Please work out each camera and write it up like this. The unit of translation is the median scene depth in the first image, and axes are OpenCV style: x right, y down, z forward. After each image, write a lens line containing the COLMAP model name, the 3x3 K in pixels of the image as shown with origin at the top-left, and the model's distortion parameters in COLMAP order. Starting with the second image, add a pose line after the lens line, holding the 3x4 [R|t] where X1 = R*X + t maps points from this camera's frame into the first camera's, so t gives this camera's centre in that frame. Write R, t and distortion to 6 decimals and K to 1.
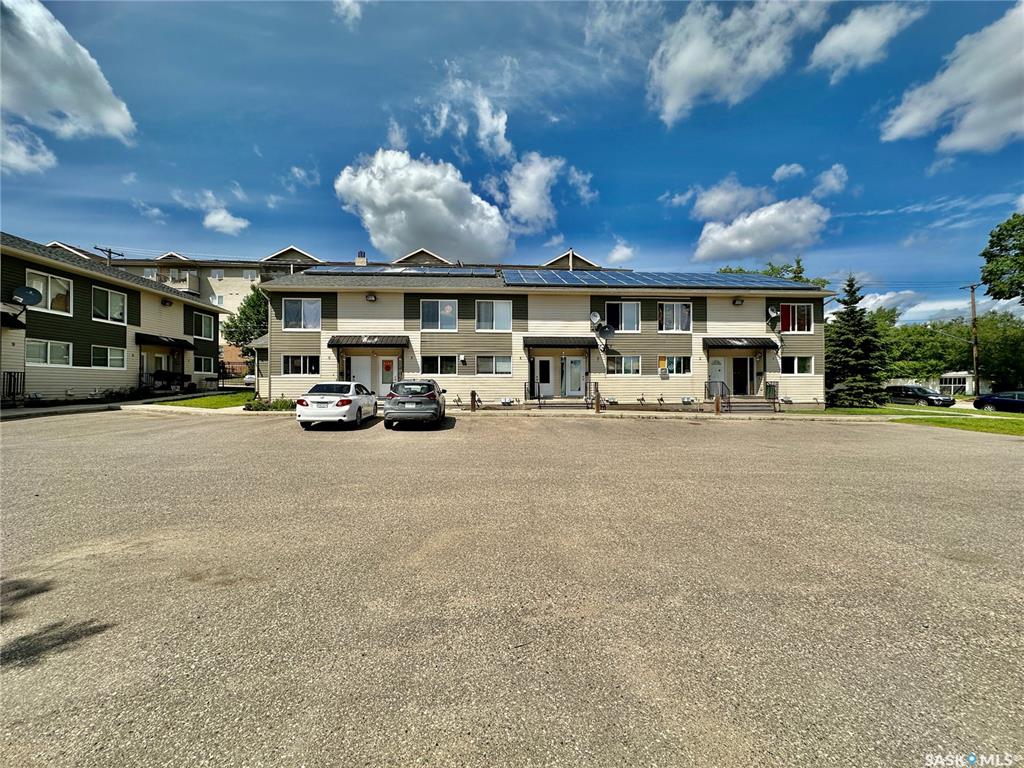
lens RADIAL K [[408.5, 0, 511.6], [0, 408.5, 386.0], [0, 0, 1]] dist [-0.002177, 0.000663]
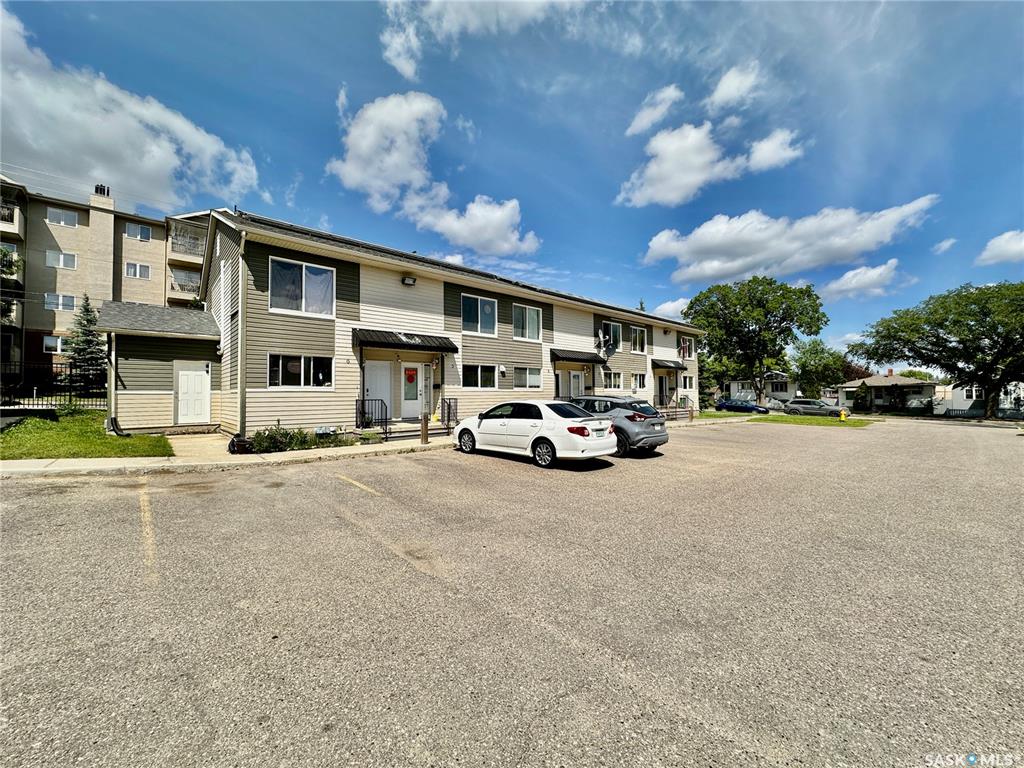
lens RADIAL K [[408.5, 0, 514.8], [0, 408.5, 385.1], [0, 0, 1]] dist [-0.002177, 0.000663]
pose [[0.787716, 0.011714, 0.615928, -0.624308], [0.006230, 0.999617, -0.026979, -0.011968], [-0.616007, 0.025088, 0.787341, 0.320407]]
